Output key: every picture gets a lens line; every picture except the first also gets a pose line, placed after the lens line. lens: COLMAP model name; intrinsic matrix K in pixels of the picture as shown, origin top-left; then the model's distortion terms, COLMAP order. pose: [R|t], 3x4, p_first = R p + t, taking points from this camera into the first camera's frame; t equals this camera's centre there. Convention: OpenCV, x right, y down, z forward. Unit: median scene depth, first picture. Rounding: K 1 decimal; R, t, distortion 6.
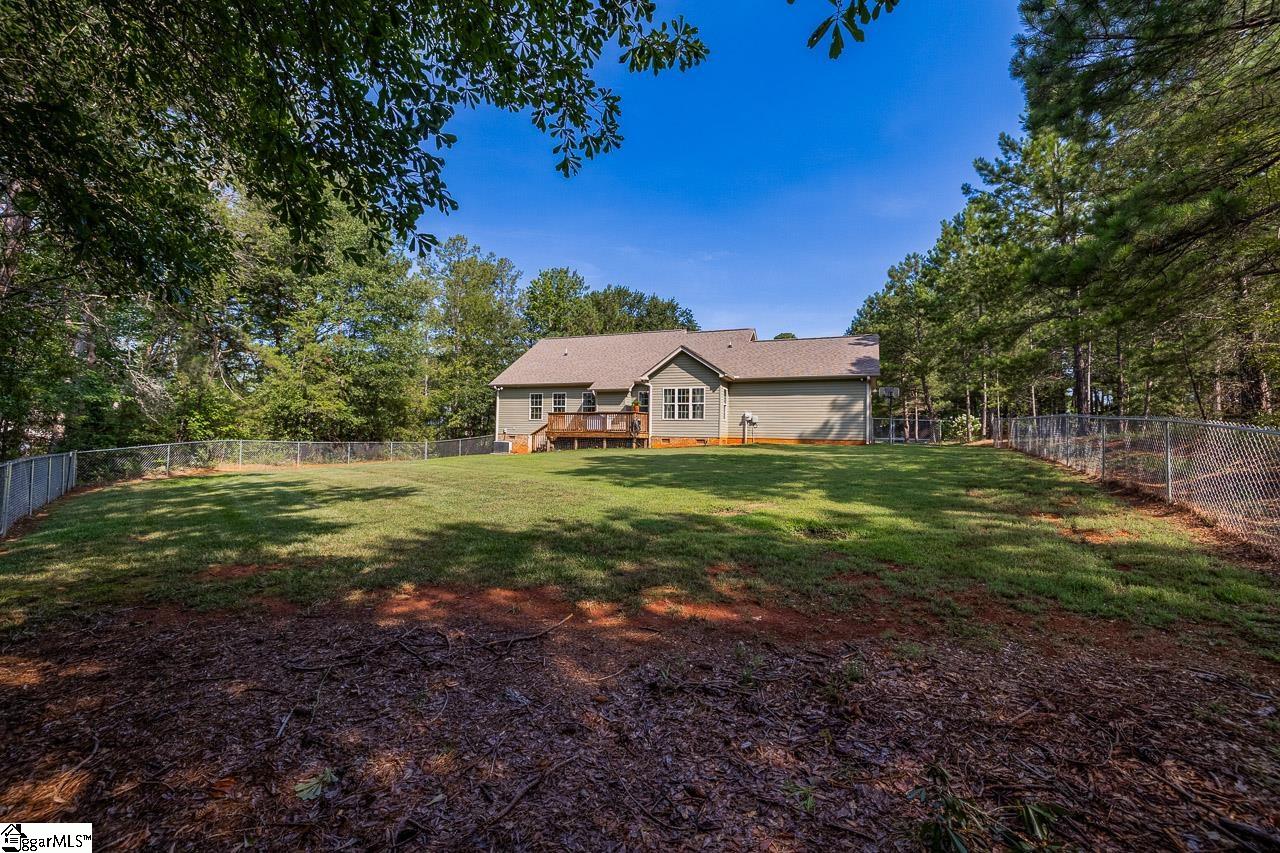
lens RADIAL K [[535.3, 0, 639.3], [0, 535.3, 391.5], [0, 0, 1]] dist [0.000169, -0.000058]
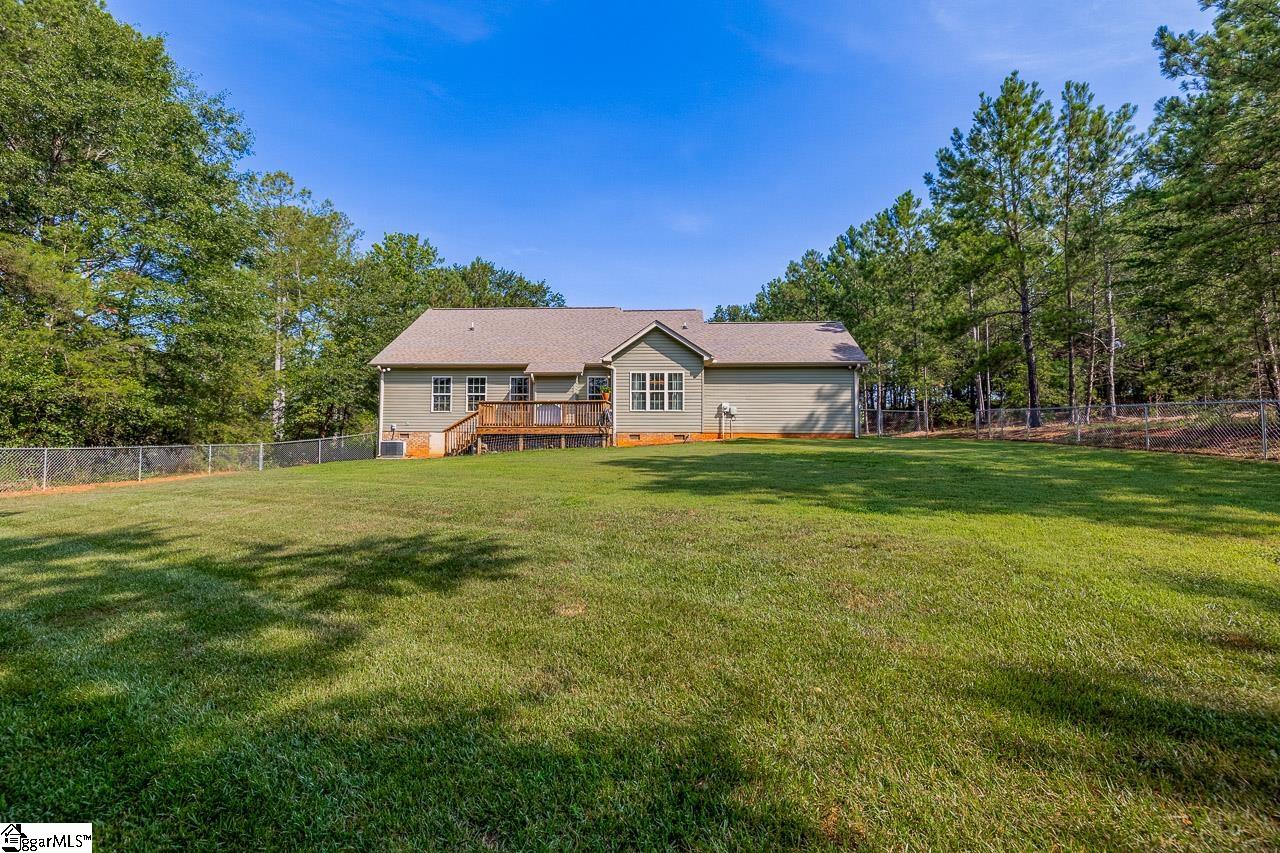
lens RADIAL K [[535.3, 0, 639.3], [0, 535.3, 391.5], [0, 0, 1]] dist [0.000169, -0.000058]
pose [[0.944766, 0.013325, 0.327476, -0.208967], [-0.015769, 0.999864, 0.004807, 0.019019], [-0.327367, -0.009705, 0.944847, 0.231458]]
